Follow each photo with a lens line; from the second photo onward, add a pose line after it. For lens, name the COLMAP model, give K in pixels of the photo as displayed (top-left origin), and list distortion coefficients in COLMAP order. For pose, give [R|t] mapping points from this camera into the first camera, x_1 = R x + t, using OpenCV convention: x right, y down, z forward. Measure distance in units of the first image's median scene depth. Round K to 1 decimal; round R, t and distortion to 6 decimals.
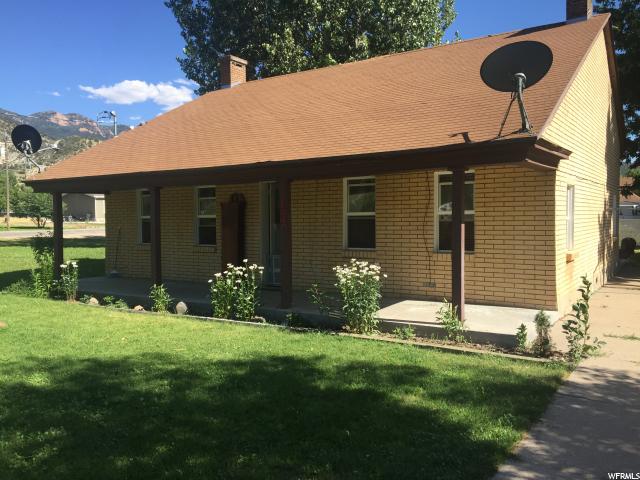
lens RADIAL K [[542.3, 0, 320.2], [0, 542.3, 236.8], [0, 0, 1]] dist [0.084134, 0.000603]
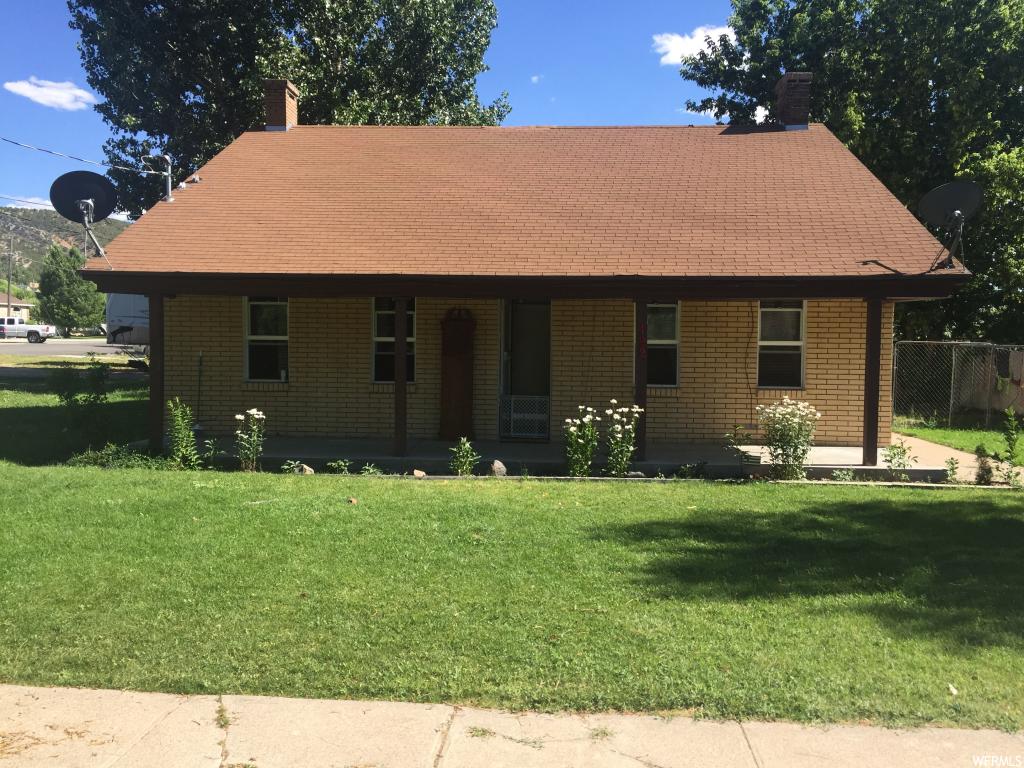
lens RADIAL K [[867.6, 0, 512.8], [0, 867.6, 387.8], [0, 0, 1]] dist [0.084134, 0.000603]
pose [[0.863175, -0.007023, 0.504856, -0.817780], [-0.002133, 0.999844, 0.017555, 0.003235], [-0.504900, -0.016230, 0.863025, -0.002033]]
